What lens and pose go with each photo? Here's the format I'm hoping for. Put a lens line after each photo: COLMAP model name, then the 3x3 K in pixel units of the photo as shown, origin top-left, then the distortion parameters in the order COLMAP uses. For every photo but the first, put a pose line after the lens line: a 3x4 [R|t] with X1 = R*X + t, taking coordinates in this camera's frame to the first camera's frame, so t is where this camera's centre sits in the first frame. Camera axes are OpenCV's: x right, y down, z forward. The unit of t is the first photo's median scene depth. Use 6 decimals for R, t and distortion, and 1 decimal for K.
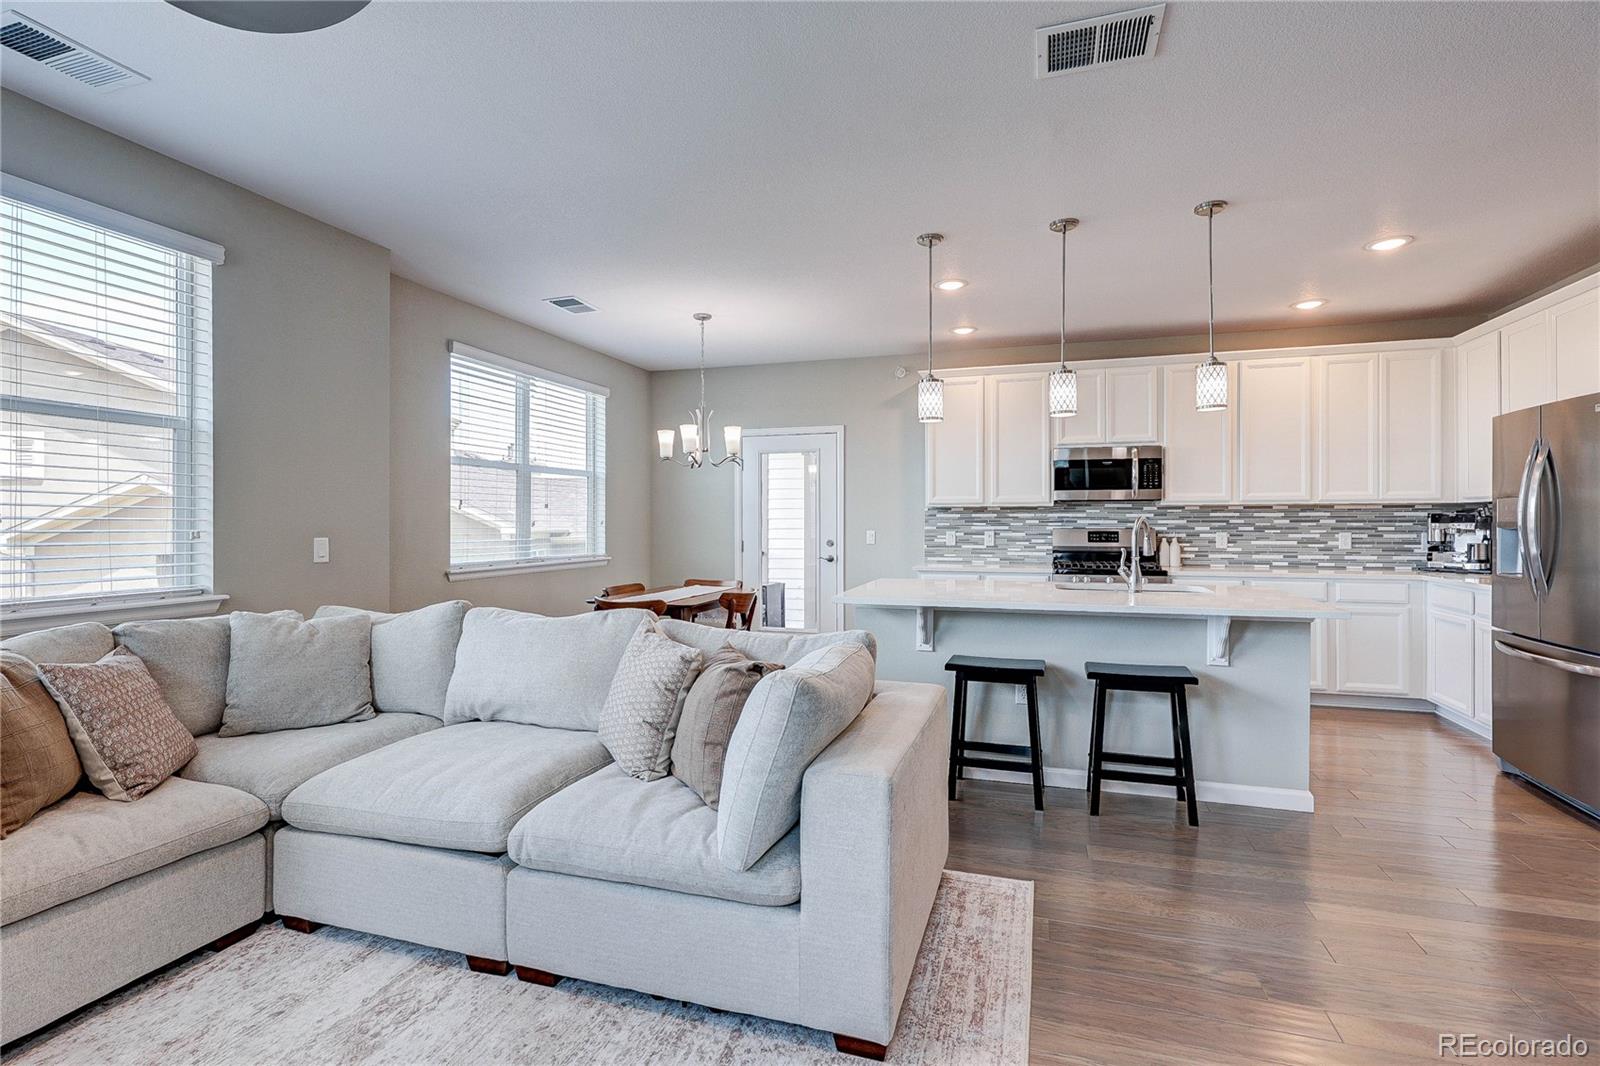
lens RADIAL K [[749.6, 0, 799.7], [0, 749.6, 521.6], [0, 0, 1]] dist [-0.003288, 0.000268]
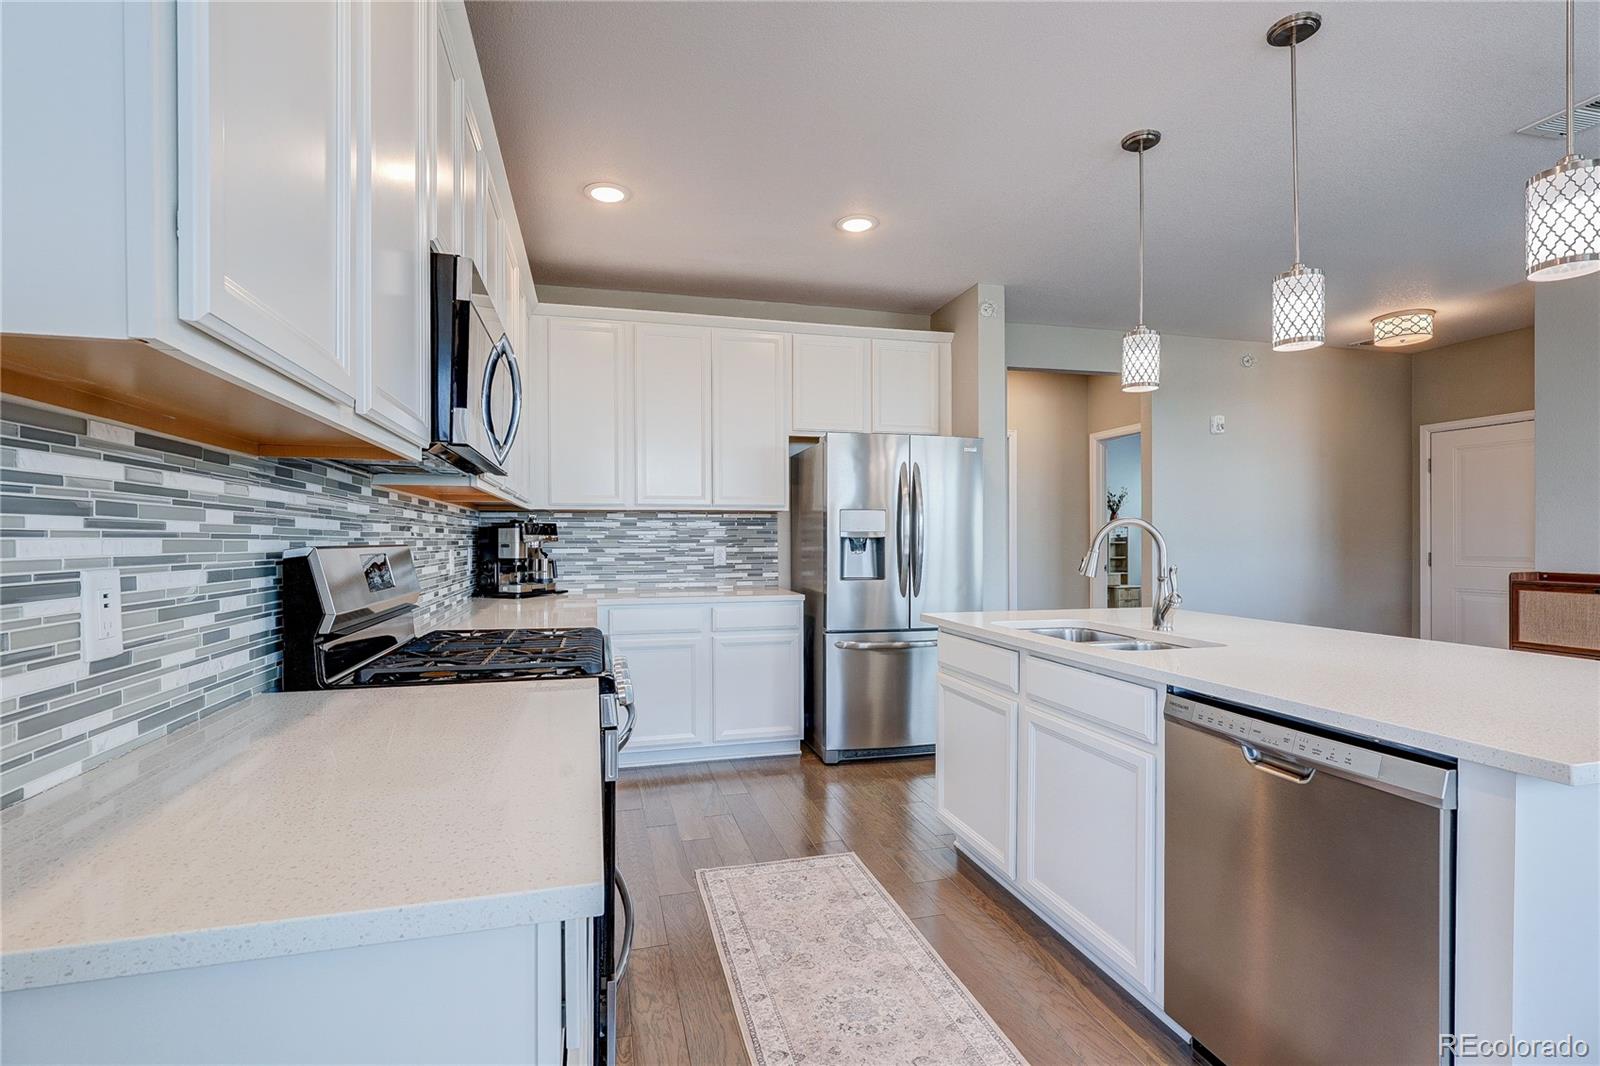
lens RADIAL K [[751.6, 0, 800.4], [0, 751.6, 538.9], [0, 0, 1]] dist [0.000075, 0.000197]
pose [[-0.546246, 0.003668, 0.837617, 0.038784], [0.003822, 0.999991, -0.001887, 0.008046], [-0.837616, 0.002170, -0.546255, 1.057616]]
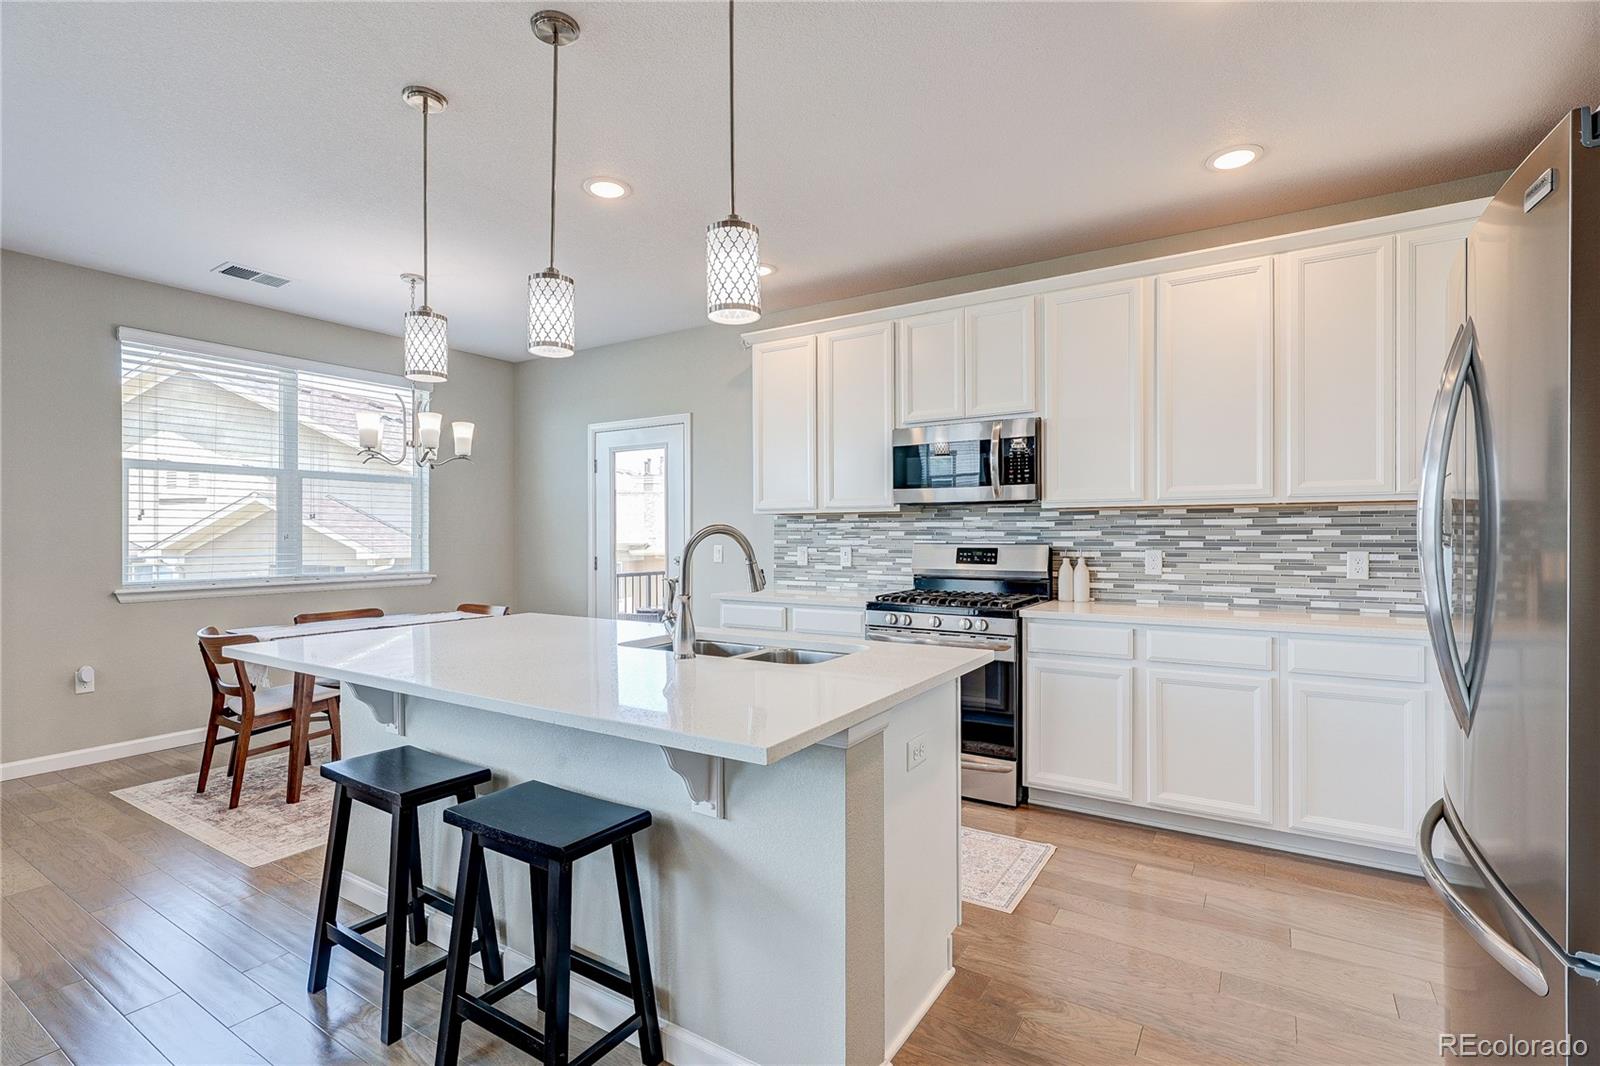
lens RADIAL K [[746.2, 0, 799.5], [0, 746.2, 537.7], [0, 0, 1]] dist [-0.002562, 0.000209]
pose [[0.966501, 0.000456, -0.256663, 0.436788], [0.000706, 0.999990, 0.004437, 0.000817], [0.256662, -0.004469, 0.966491, 0.306502]]
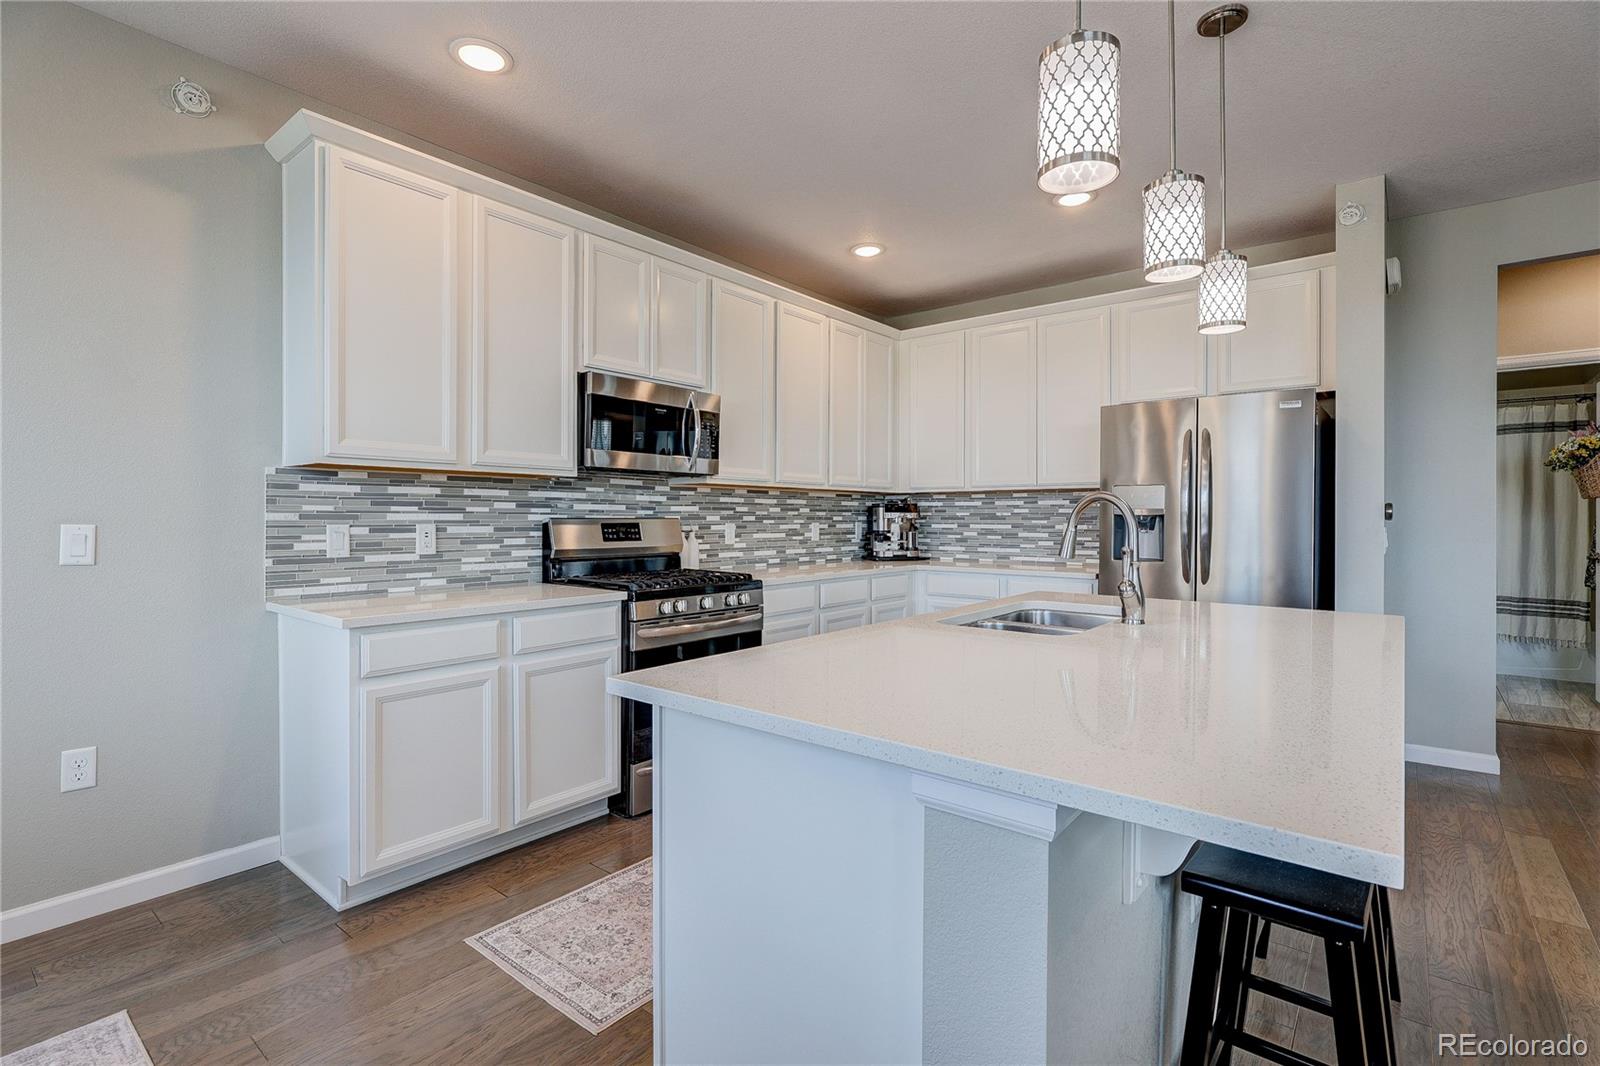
lens RADIAL K [[749.6, 0, 799.7], [0, 749.6, 521.6], [0, 0, 1]] dist [-0.003288, 0.000268]
pose [[0.357779, -0.002127, 0.933804, -0.117534], [-0.003046, 0.999989, 0.003445, 0.009896], [-0.933801, -0.004077, 0.357769, 0.667248]]
